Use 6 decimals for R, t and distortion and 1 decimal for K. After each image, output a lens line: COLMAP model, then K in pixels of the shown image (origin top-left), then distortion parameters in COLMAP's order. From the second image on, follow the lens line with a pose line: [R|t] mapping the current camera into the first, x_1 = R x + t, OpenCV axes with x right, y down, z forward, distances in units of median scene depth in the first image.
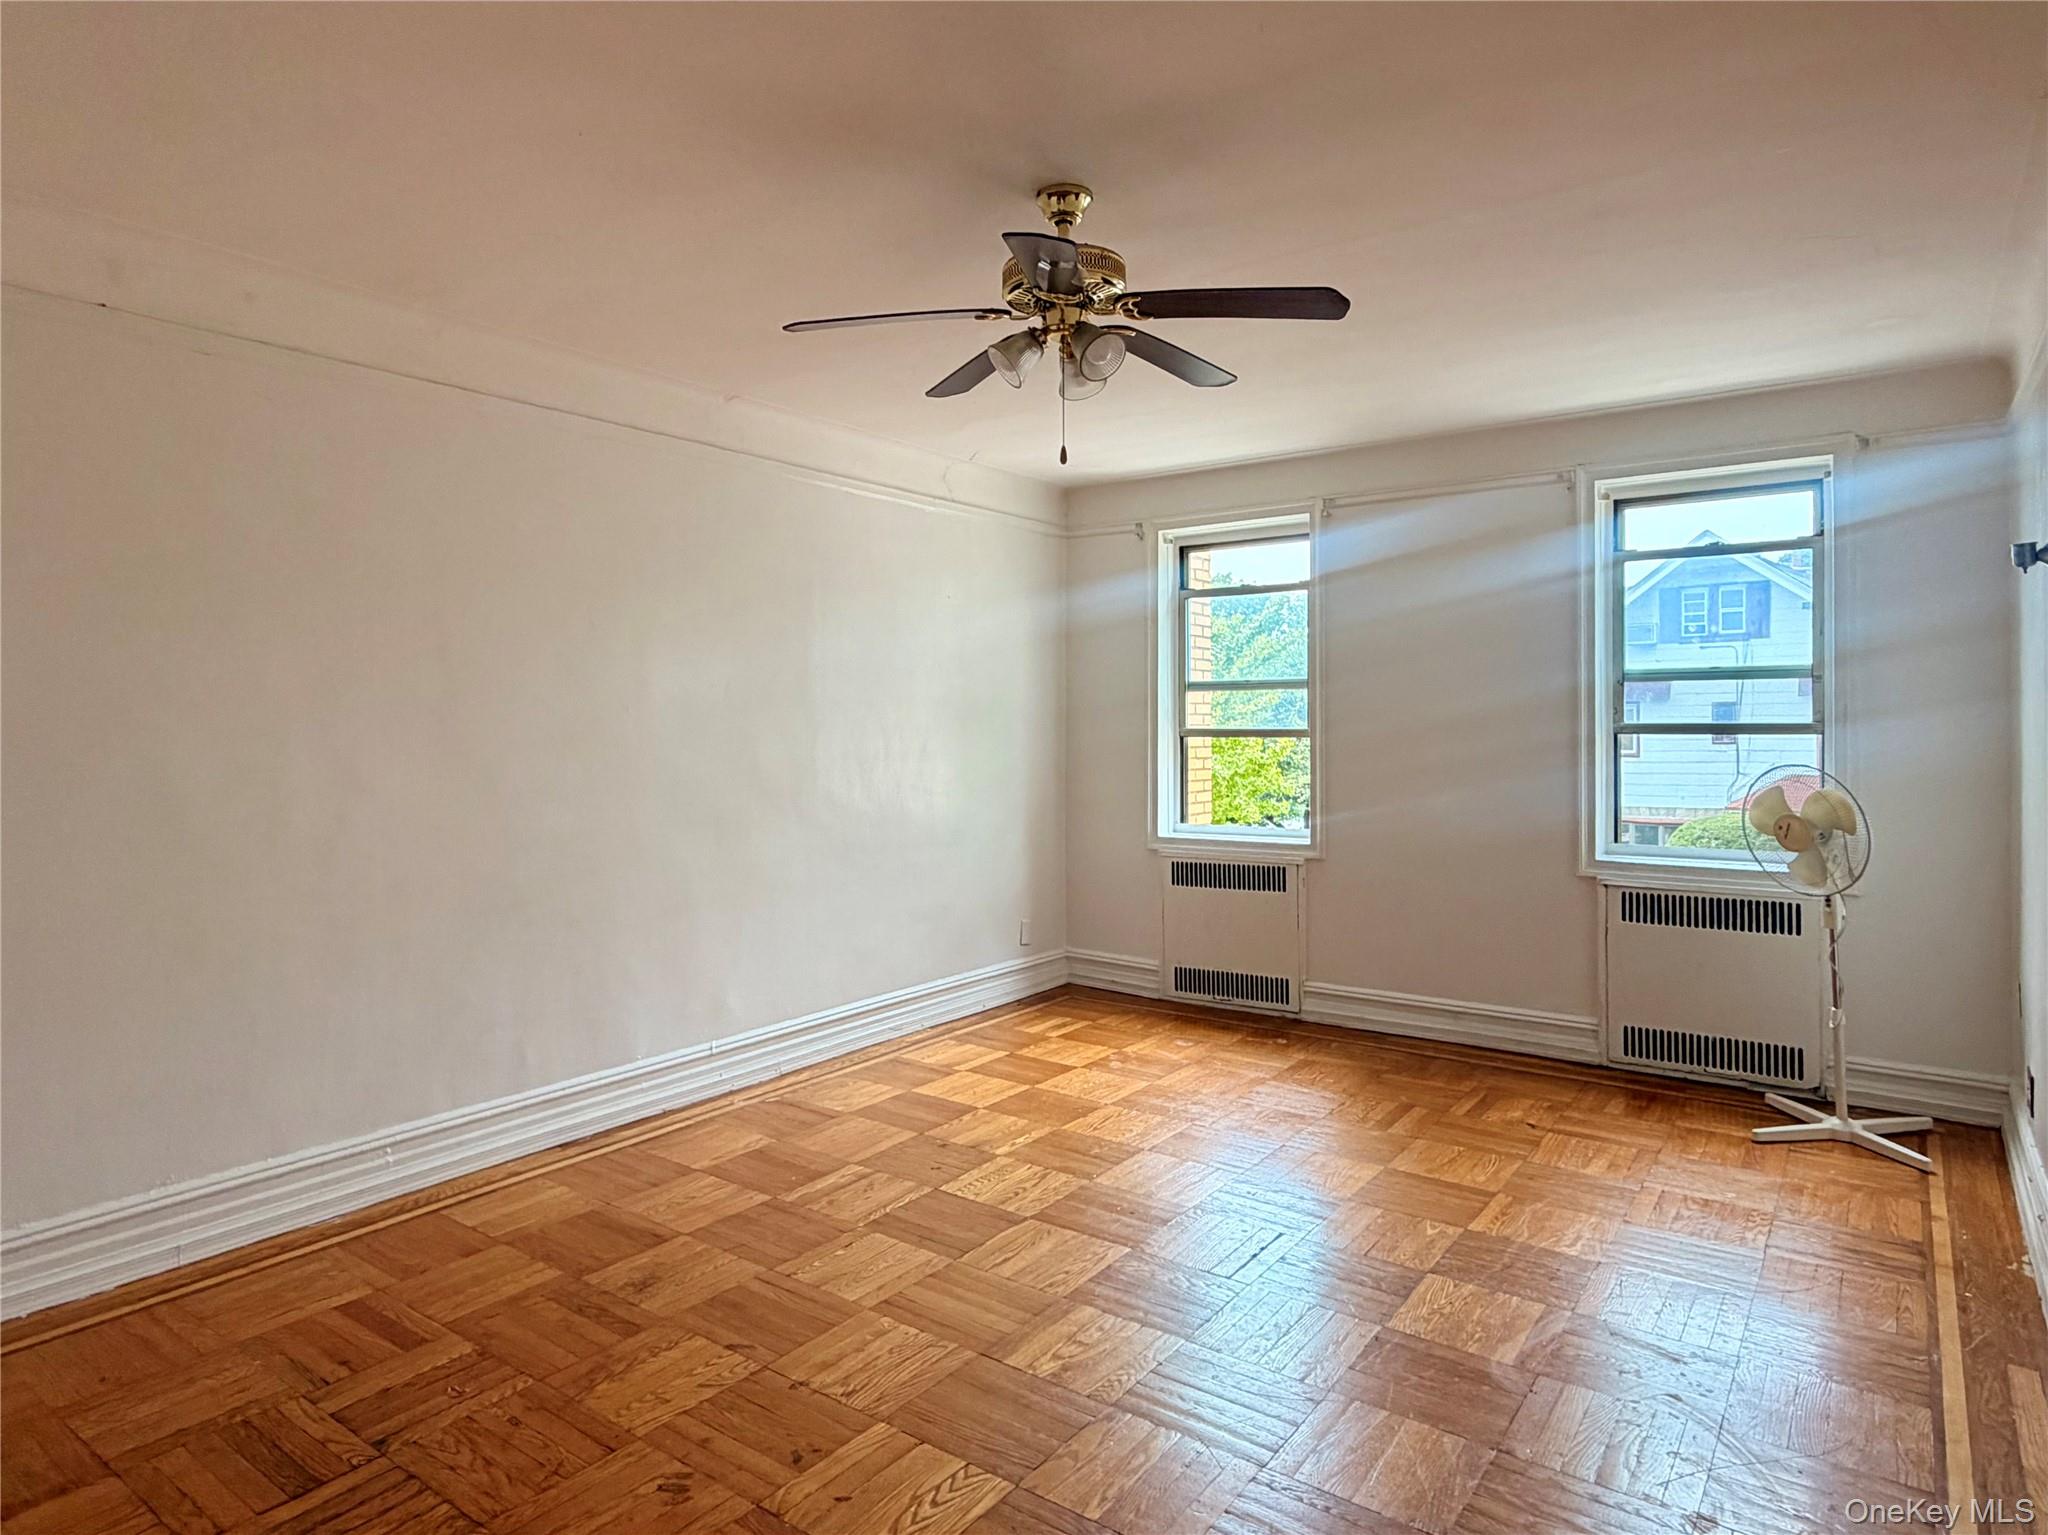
lens RADIAL K [[1172.0, 0, 1082.2], [0, 1172.0, 723.2], [0, 0, 1]] dist [0.013340, -0.000448]
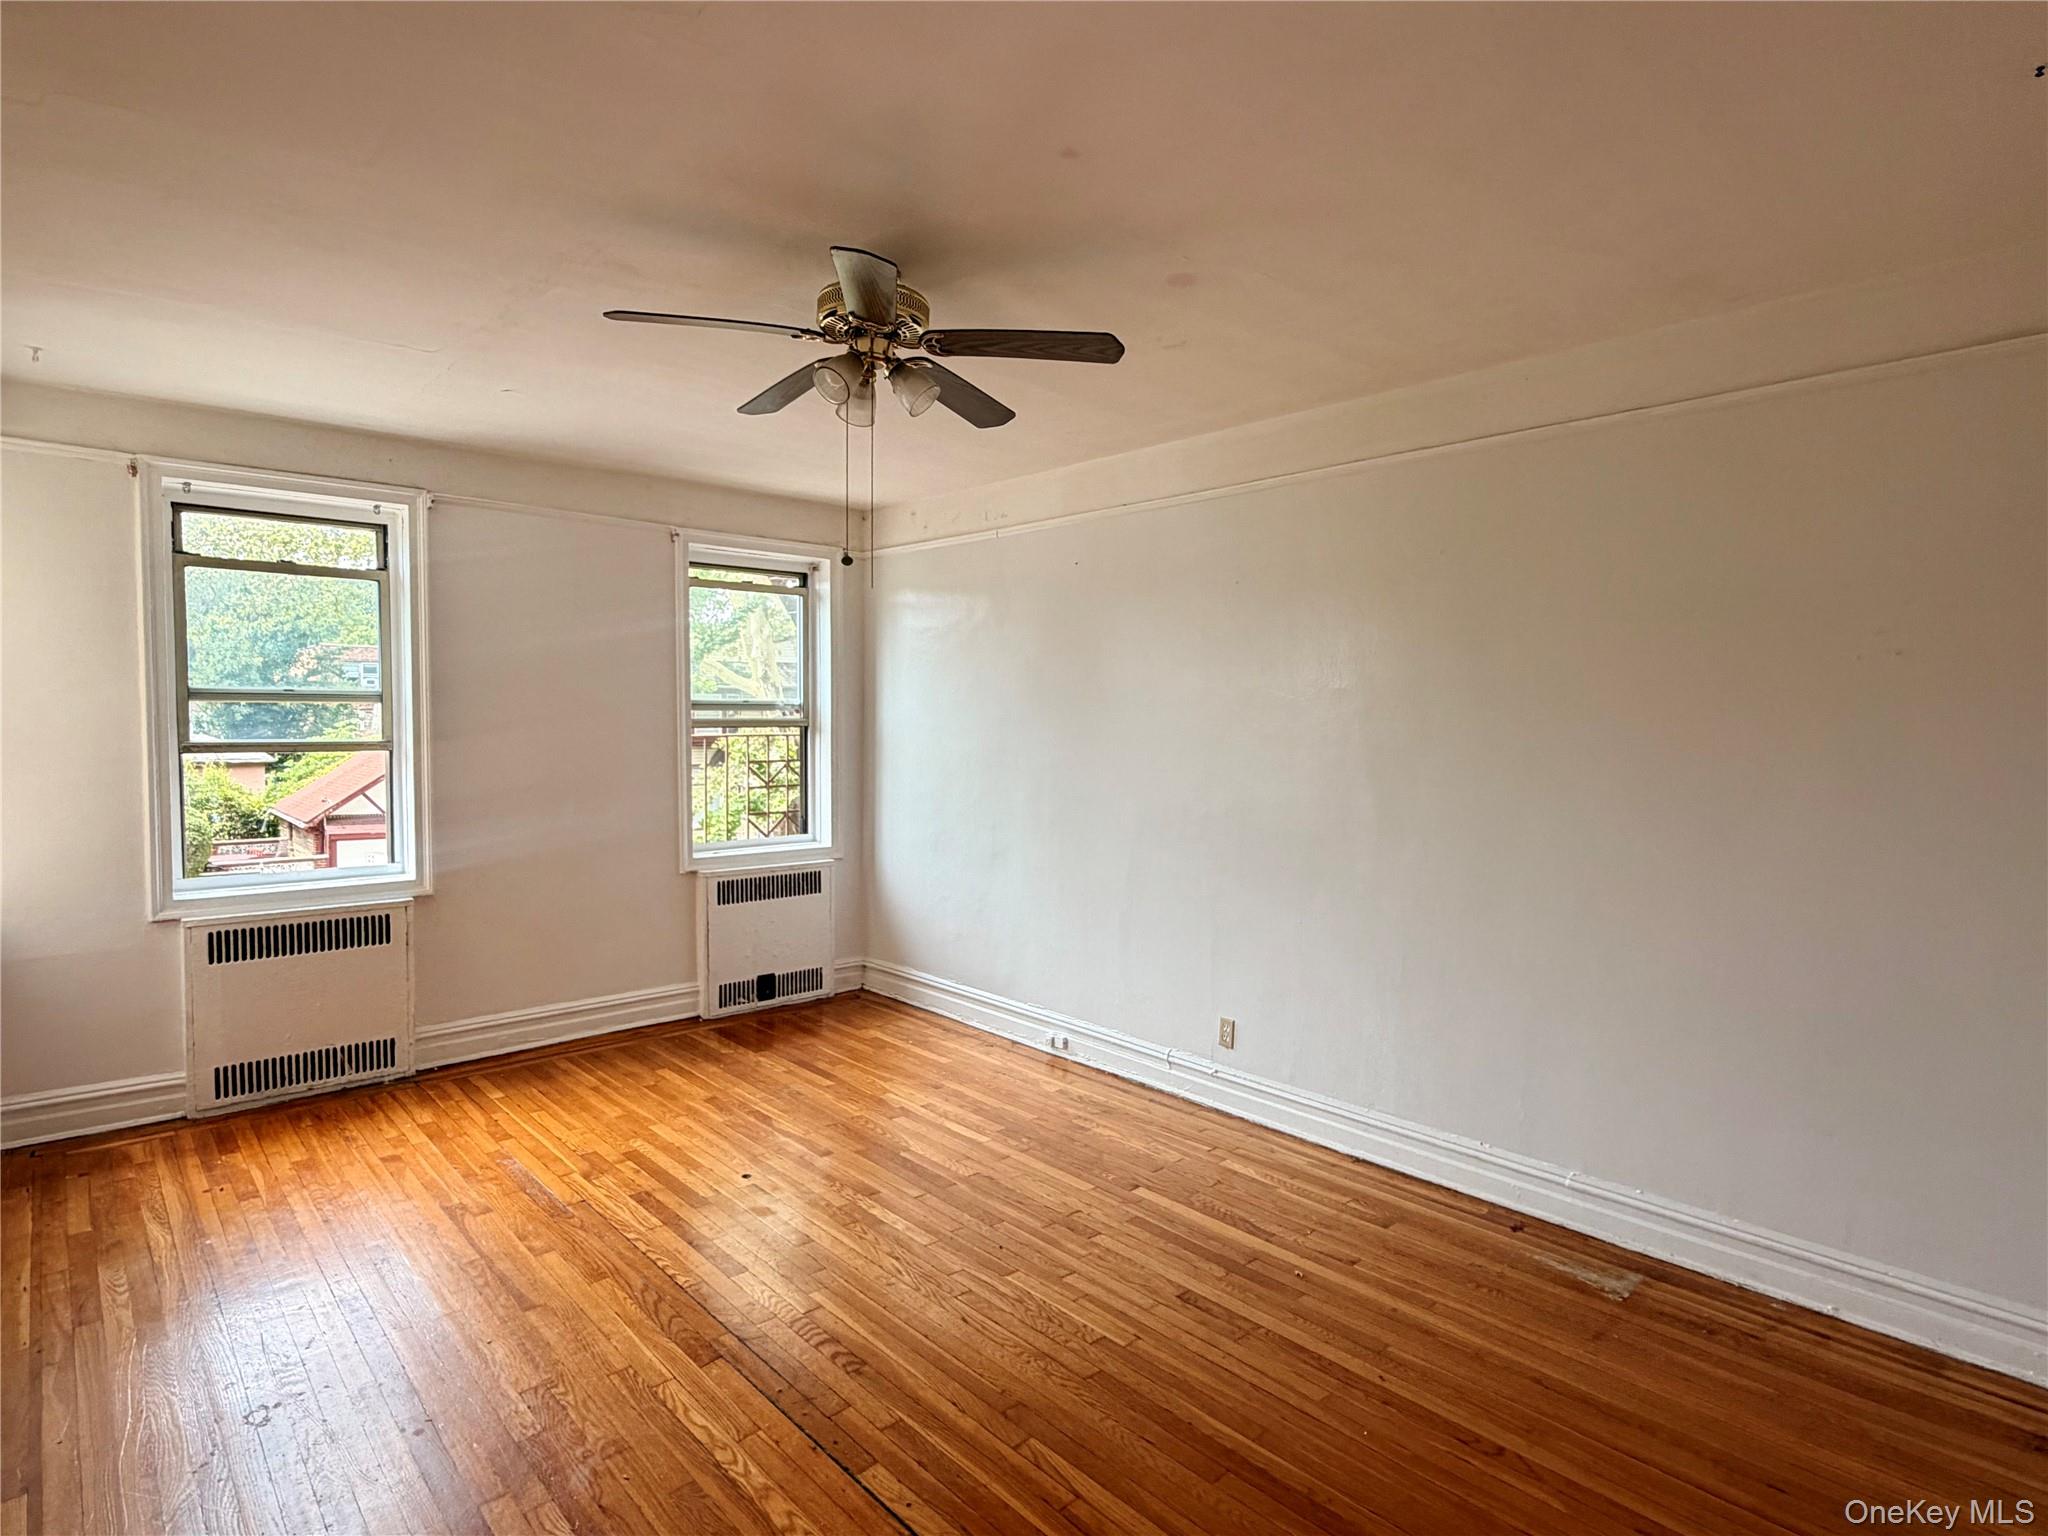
lens RADIAL K [[1172.0, 0, 1044.4], [0, 1172.0, 785.1], [0, 0, 1]] dist [0.013340, -0.000448]
pose [[0.244683, -0.039272, 0.968808, -0.546859], [0.007522, 0.999226, 0.038605, -0.000177], [-0.969574, -0.002159, 0.244789, 0.320677]]
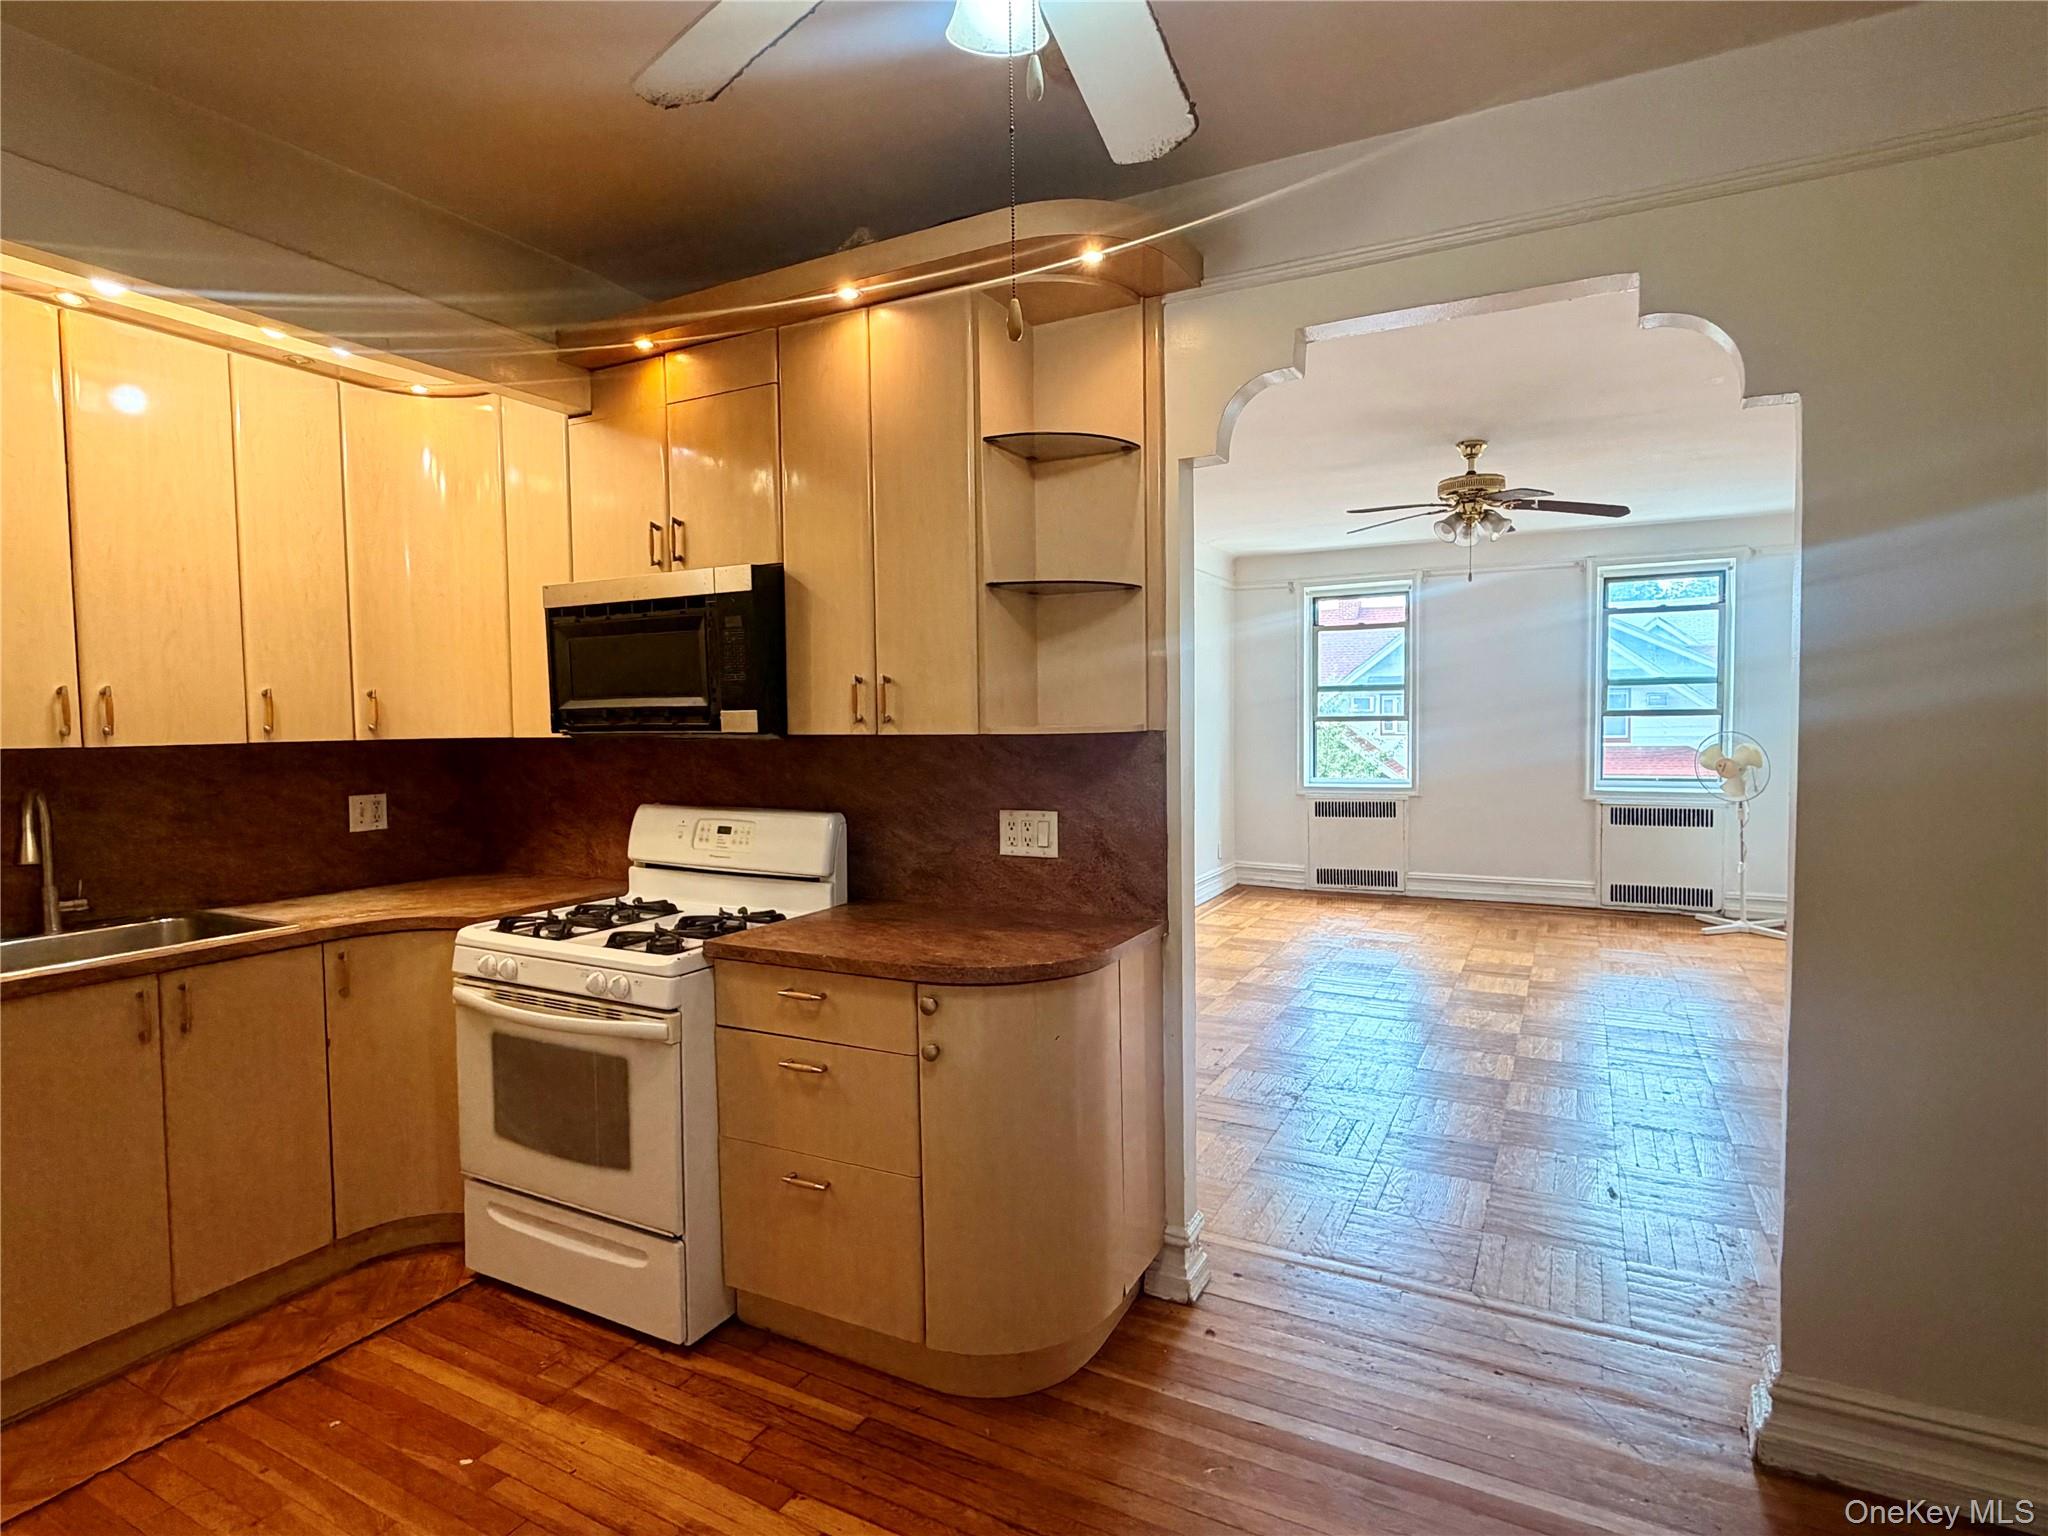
lens RADIAL K [[1051.0, 0, 1035.3], [0, 1051.0, 766.3], [0, 0, 1]] dist [-0.010134, 0.000186]
pose [[0.989462, -0.017052, 0.143784, -0.521503], [0.010153, 0.998768, 0.048581, -0.000466], [-0.144435, -0.046609, 0.988416, -0.344591]]
